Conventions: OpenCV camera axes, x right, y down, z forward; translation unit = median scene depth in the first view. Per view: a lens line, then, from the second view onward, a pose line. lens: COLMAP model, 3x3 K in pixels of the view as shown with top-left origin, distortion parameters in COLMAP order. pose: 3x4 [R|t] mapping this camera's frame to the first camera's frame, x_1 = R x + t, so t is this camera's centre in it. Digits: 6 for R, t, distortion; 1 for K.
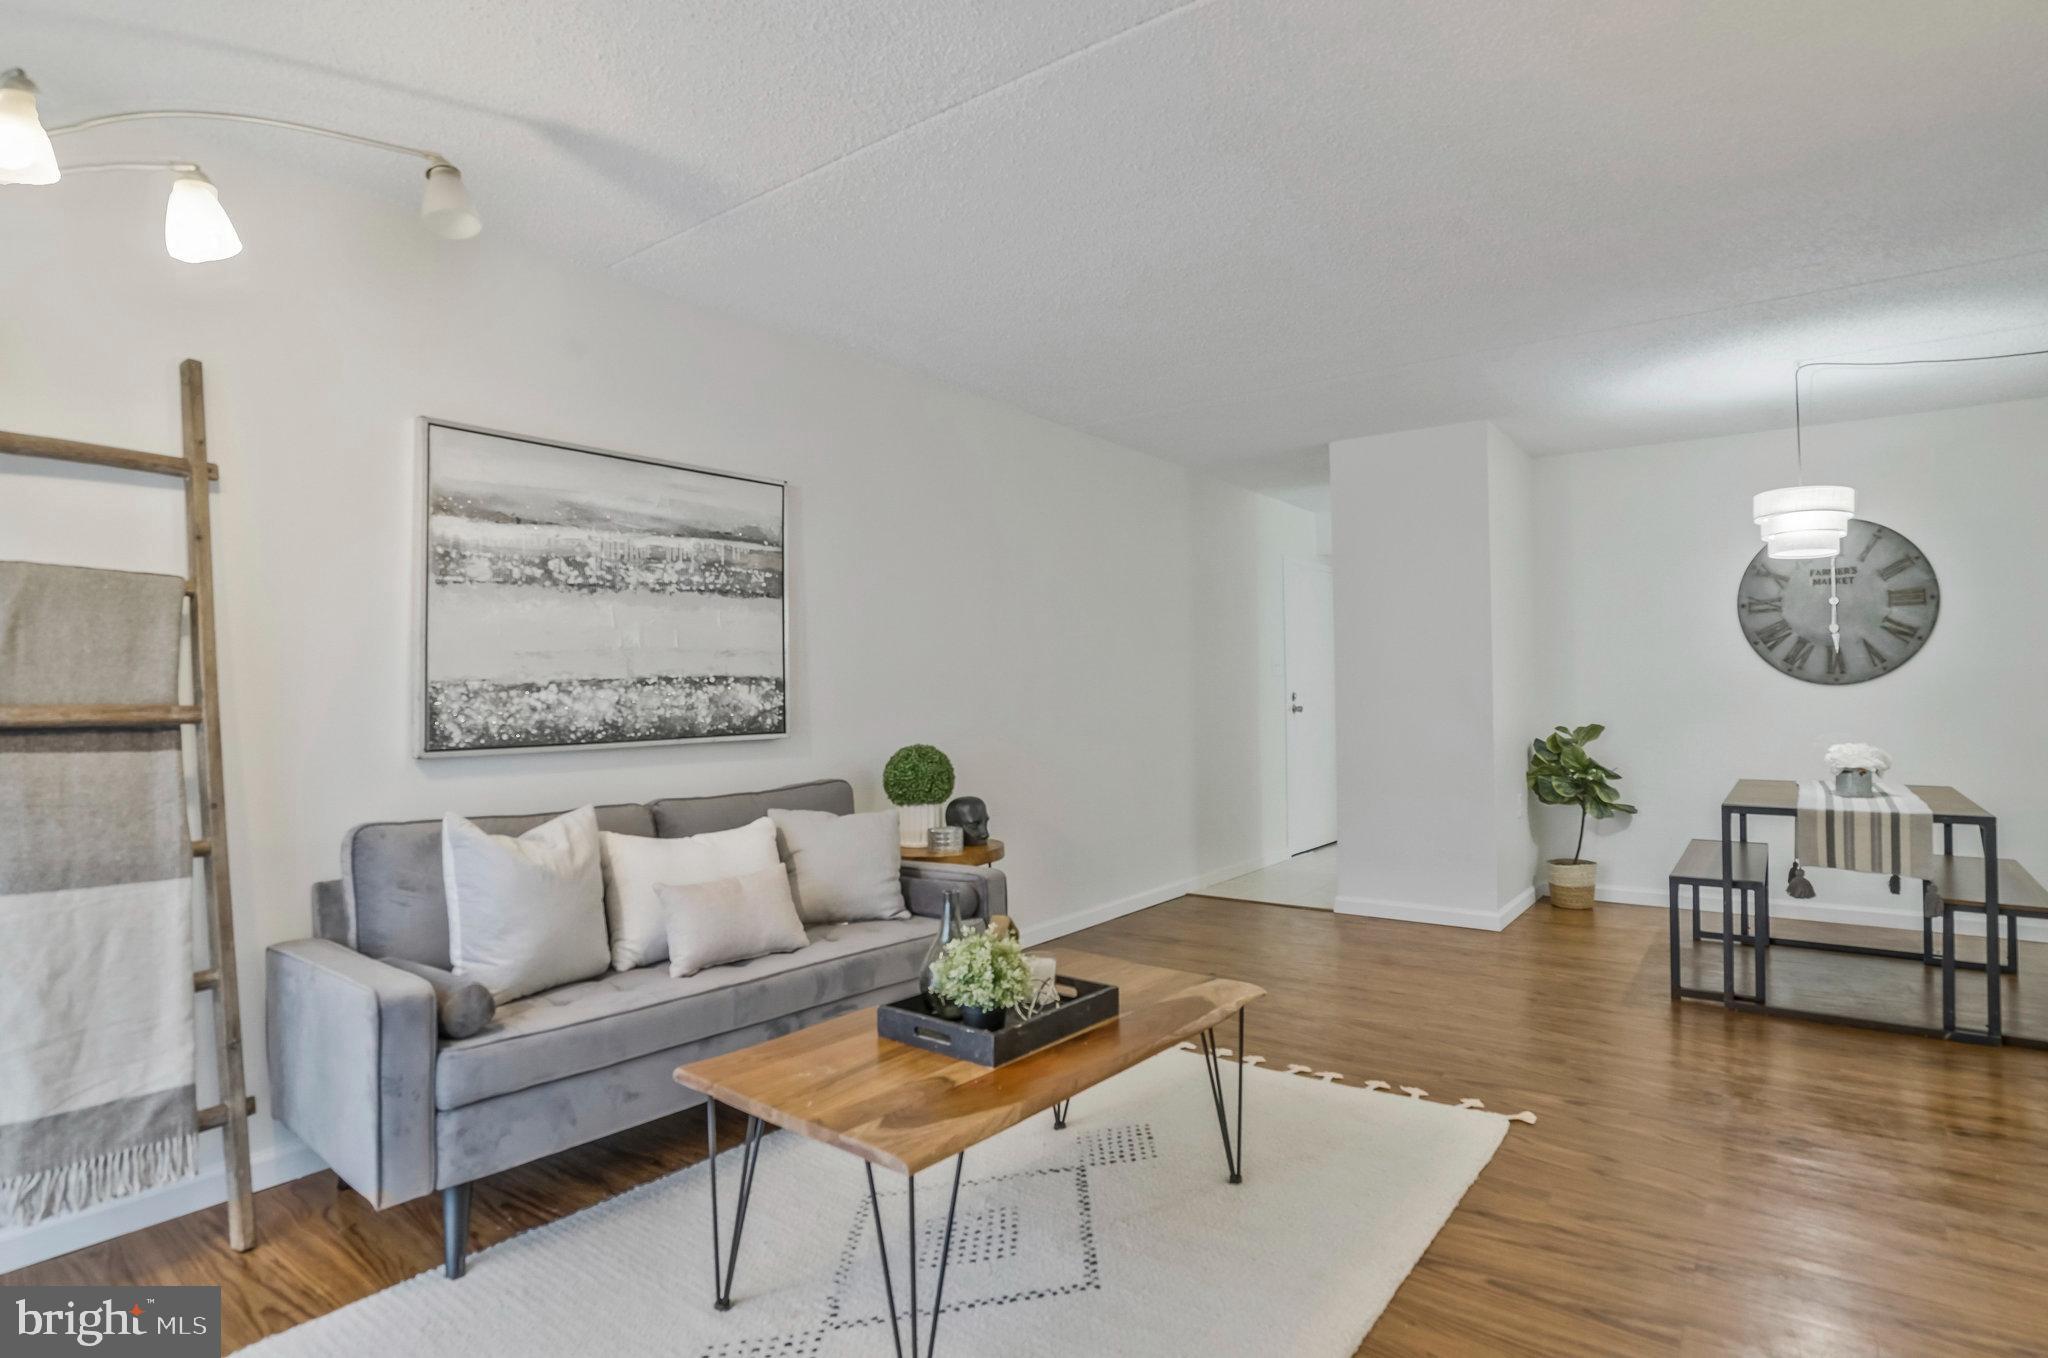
lens RADIAL K [[1054.3, 0, 1083.2], [0, 1054.3, 658.5], [0, 0, 1]] dist [-0.020847, 0.003365]
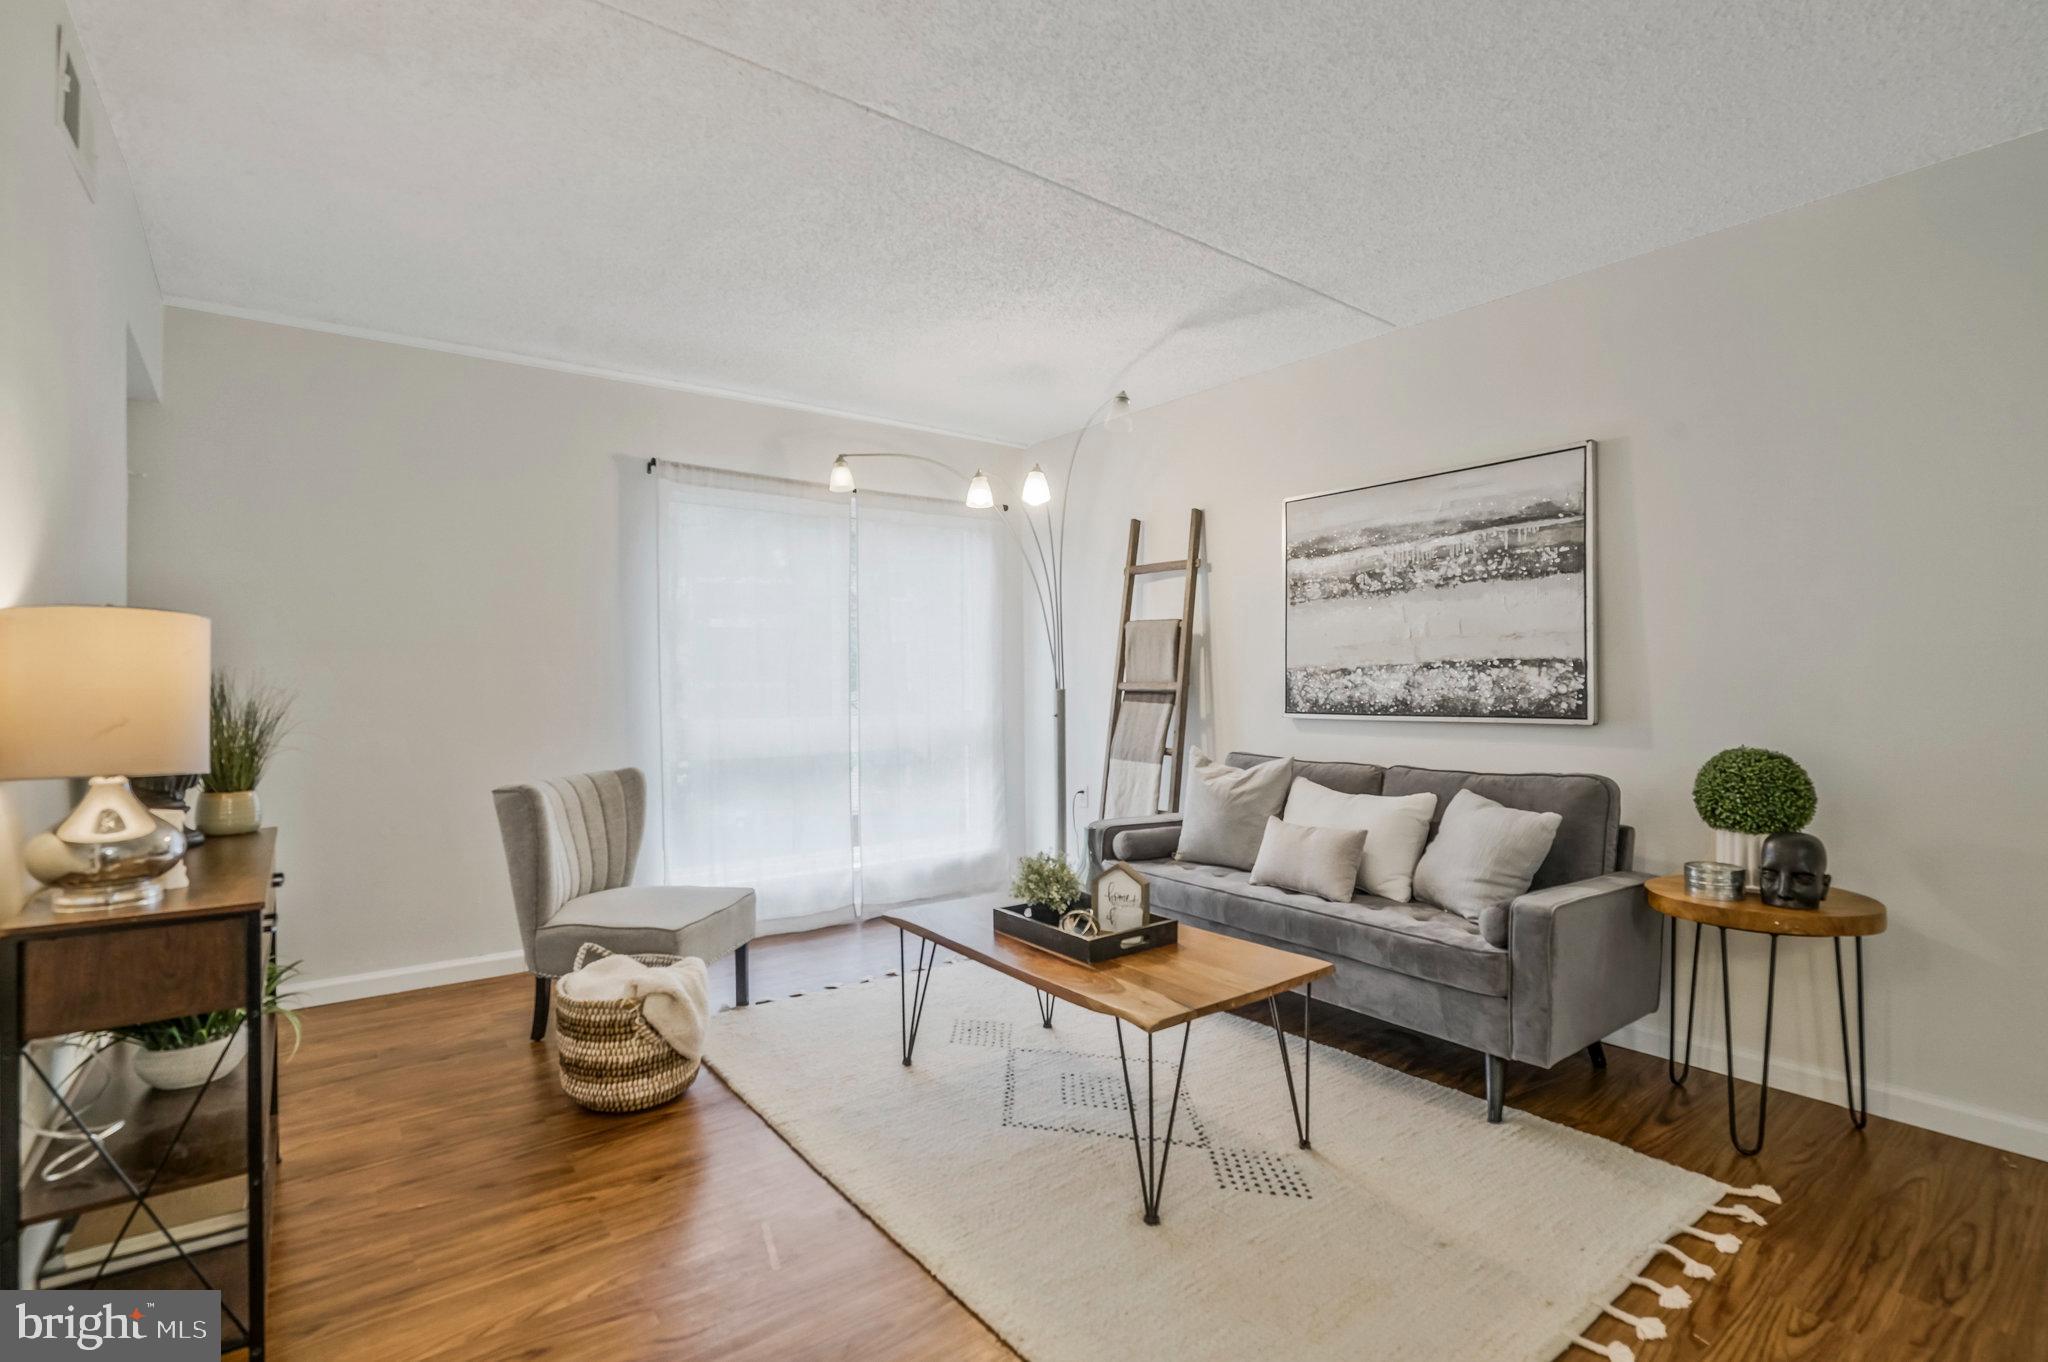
lens RADIAL K [[962.8, 0, 1018.8], [0, 962.8, 675.2], [0, 0, 1]] dist [-0.042300, 0.017567]
pose [[-0.301017, 0.008560, -0.953580, 0.703601], [0.039769, 0.999202, -0.003585, 0.017633], [0.952789, -0.039002, -0.301117, 0.851522]]
